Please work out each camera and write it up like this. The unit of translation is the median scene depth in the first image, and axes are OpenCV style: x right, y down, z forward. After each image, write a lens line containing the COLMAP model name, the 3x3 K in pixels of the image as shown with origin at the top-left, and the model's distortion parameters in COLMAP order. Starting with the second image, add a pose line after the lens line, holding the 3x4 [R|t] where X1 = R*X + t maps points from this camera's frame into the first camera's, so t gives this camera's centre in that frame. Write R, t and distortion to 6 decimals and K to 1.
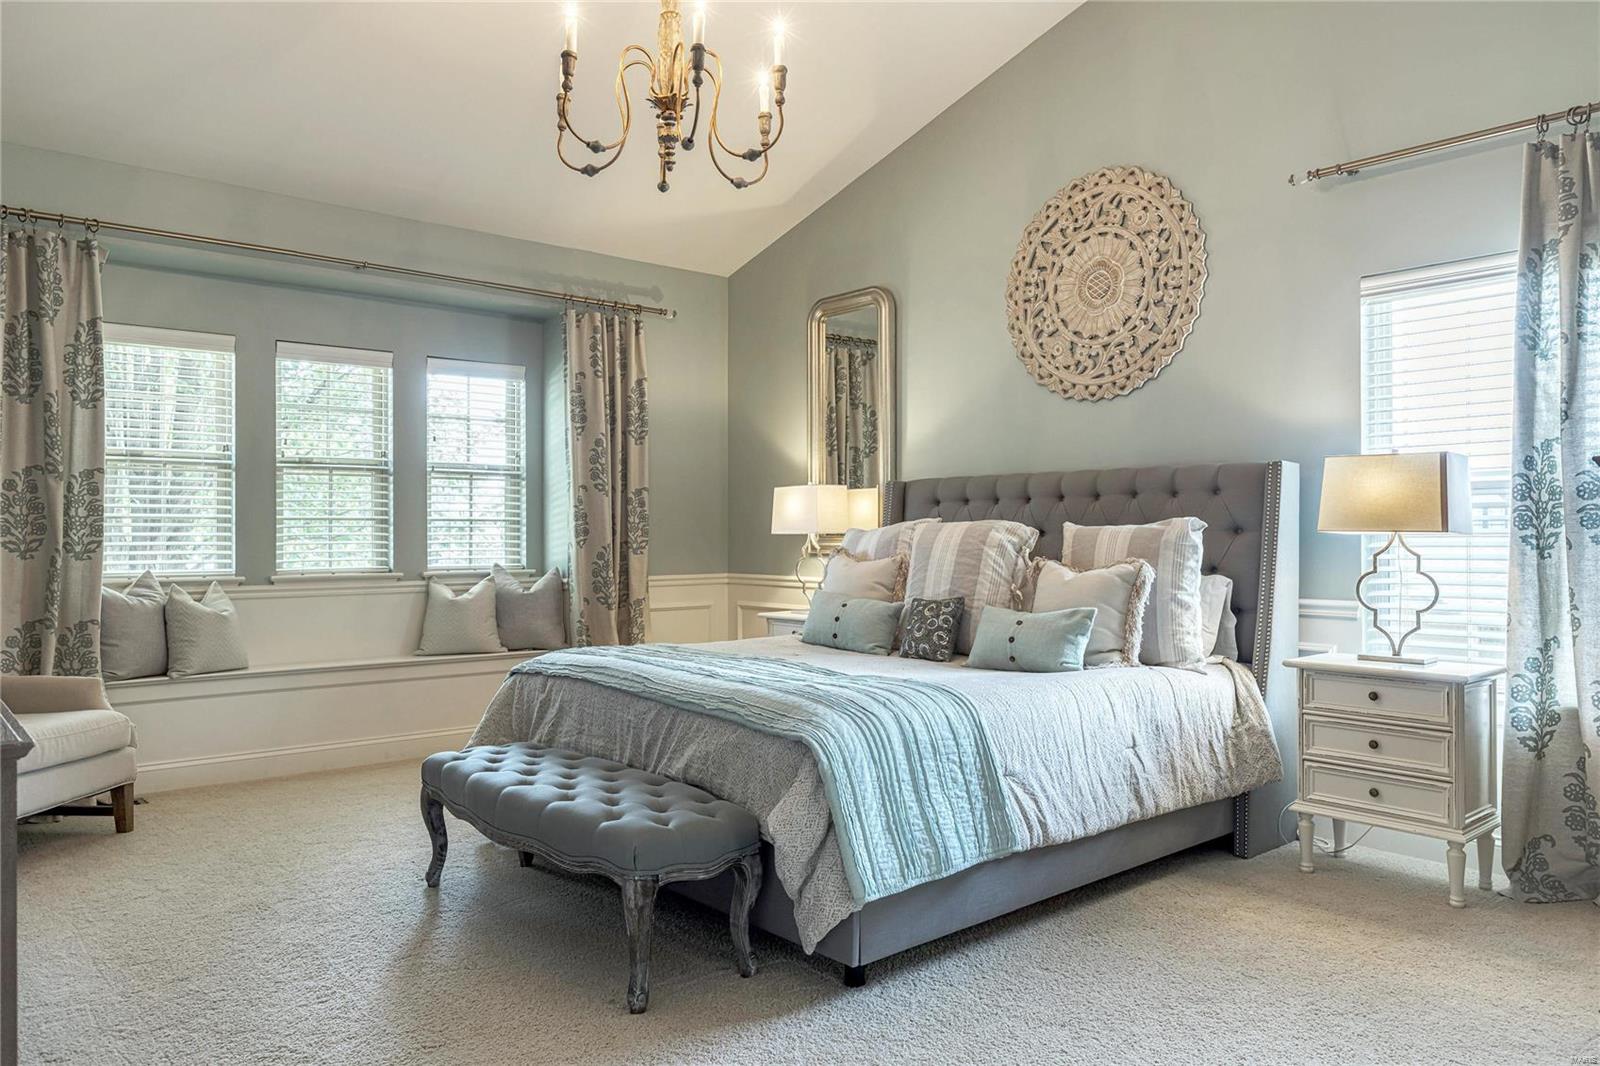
lens RADIAL K [[1106.8, 0, 795.9], [0, 1106.8, 538.6], [0, 0, 1]] dist [-0.002757, -0.002369]
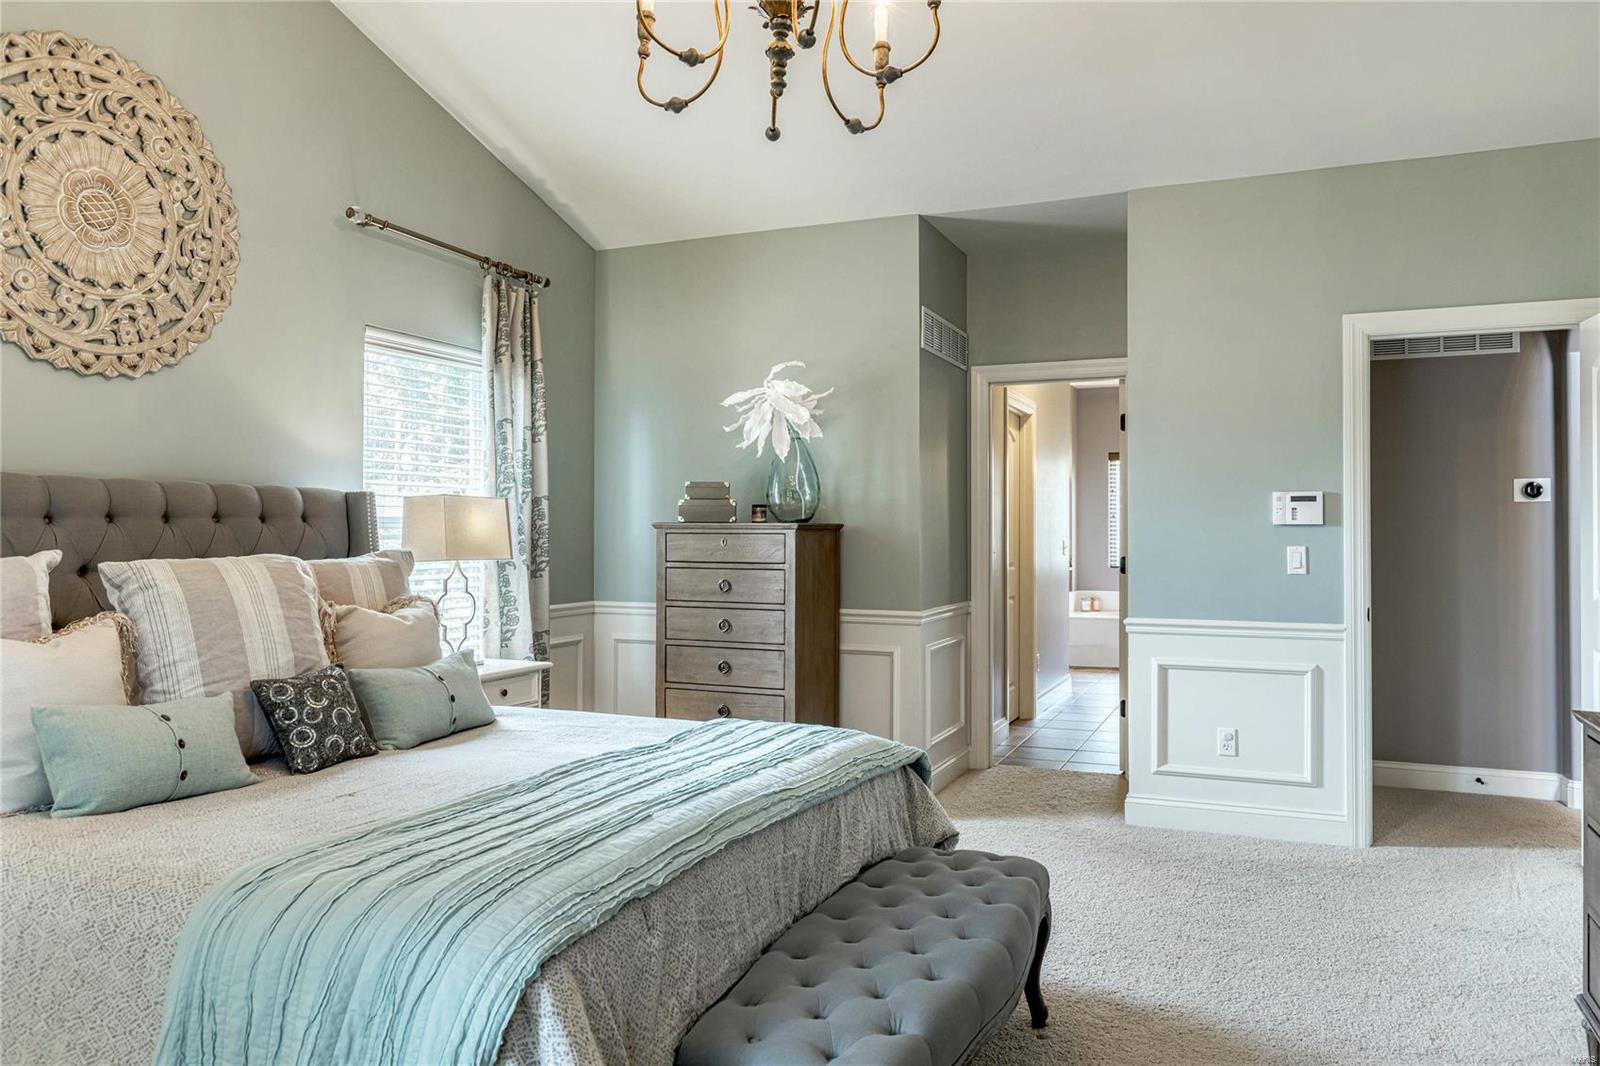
lens RADIAL K [[1106.8, 0, 798.0], [0, 1106.8, 525.7], [0, 0, 1]] dist [-0.002757, -0.002369]
pose [[-0.435770, 0.010329, 0.899999, -0.503750], [0.005248, 0.999946, -0.008935, -0.022308], [-0.900043, 0.000830, -0.435801, 0.855453]]
